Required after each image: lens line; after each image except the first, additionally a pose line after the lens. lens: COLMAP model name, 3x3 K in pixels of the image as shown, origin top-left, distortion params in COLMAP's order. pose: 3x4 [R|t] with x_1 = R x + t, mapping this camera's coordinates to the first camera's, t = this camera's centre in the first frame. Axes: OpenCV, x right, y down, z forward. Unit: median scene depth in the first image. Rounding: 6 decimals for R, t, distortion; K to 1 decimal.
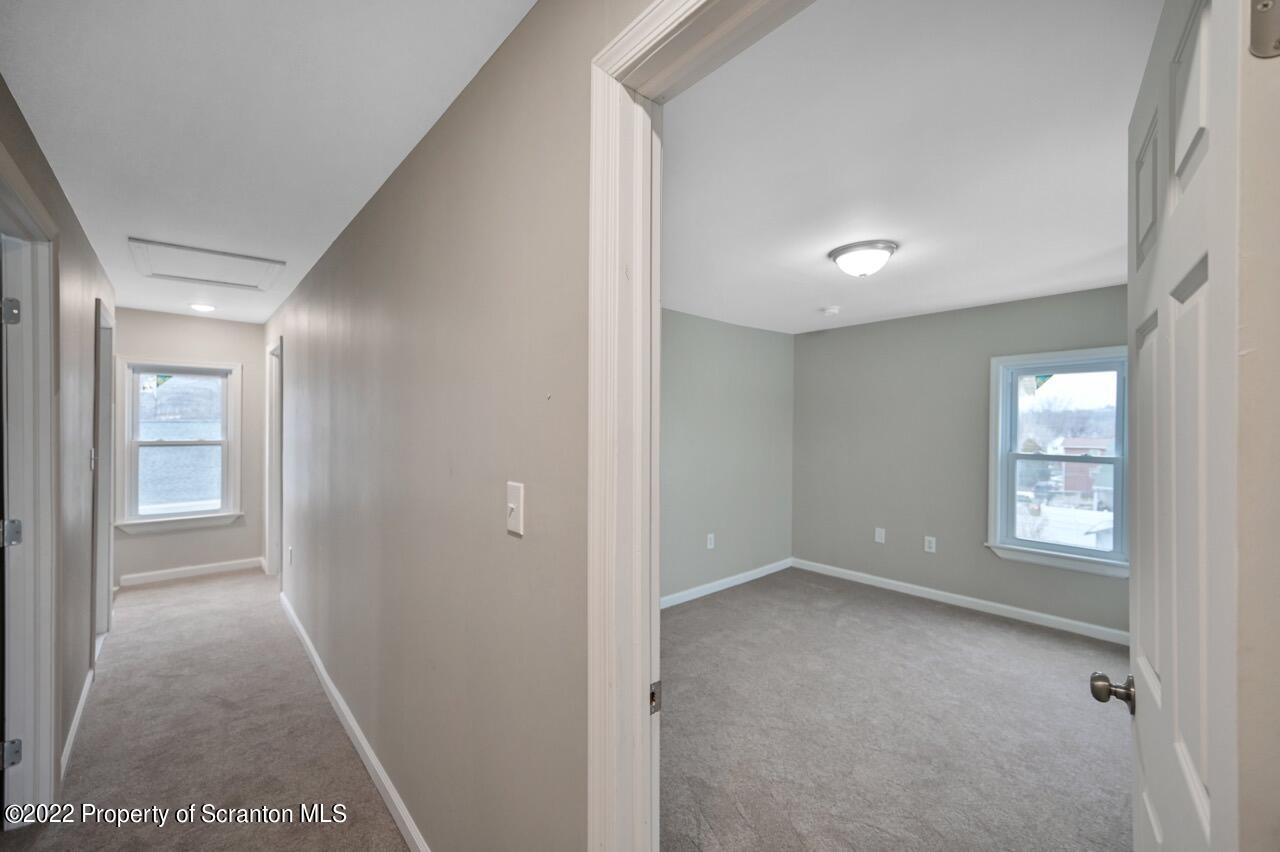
lens RADIAL K [[509.5, 0, 651.8], [0, 509.5, 420.8], [0, 0, 1]] dist [0.008959, -0.000547]
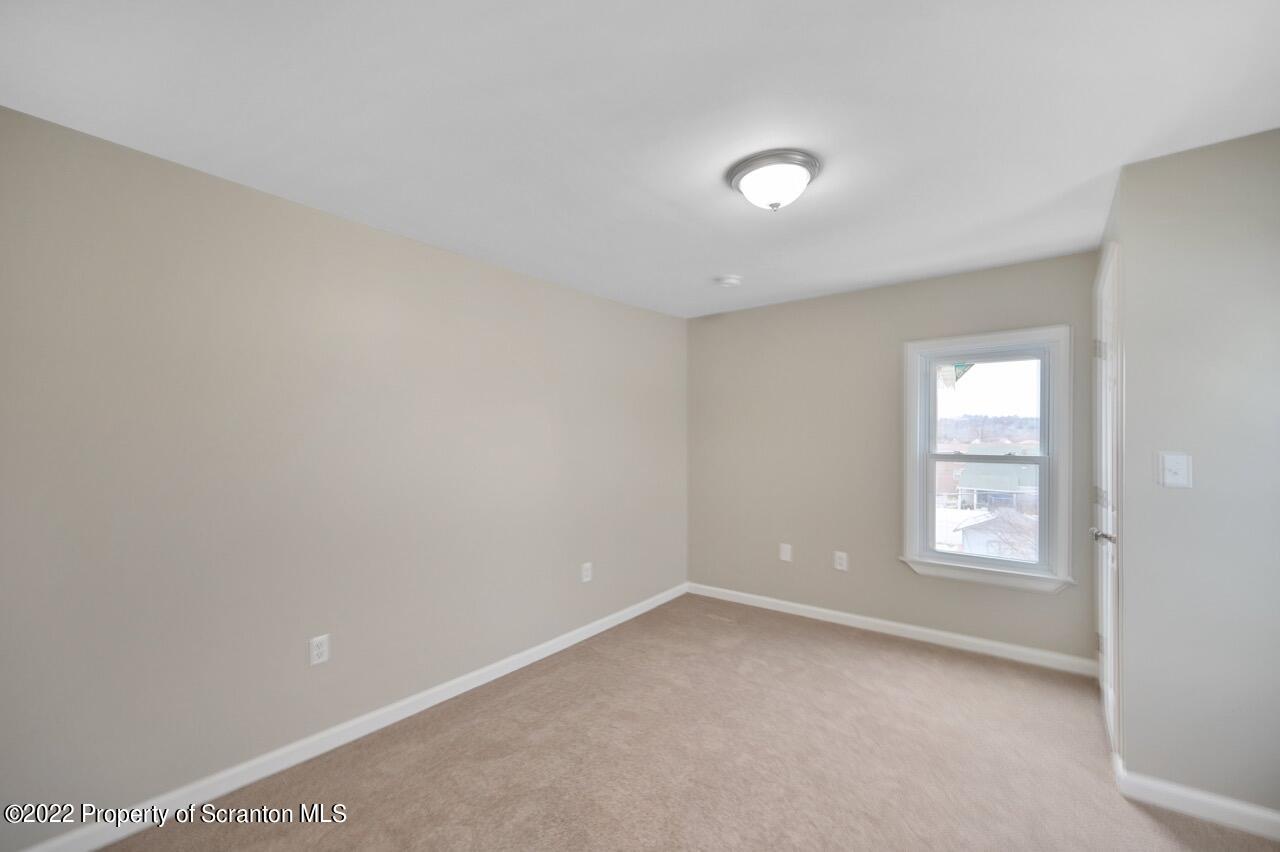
lens RADIAL K [[509.5, 0, 633.9], [0, 509.5, 439.3], [0, 0, 1]] dist [0.008959, -0.000547]
pose [[0.988261, -0.014740, 0.152061, 0.081788], [0.011995, 0.999748, 0.018950, 0.017584], [-0.152302, -0.016904, 0.988189, 0.242523]]
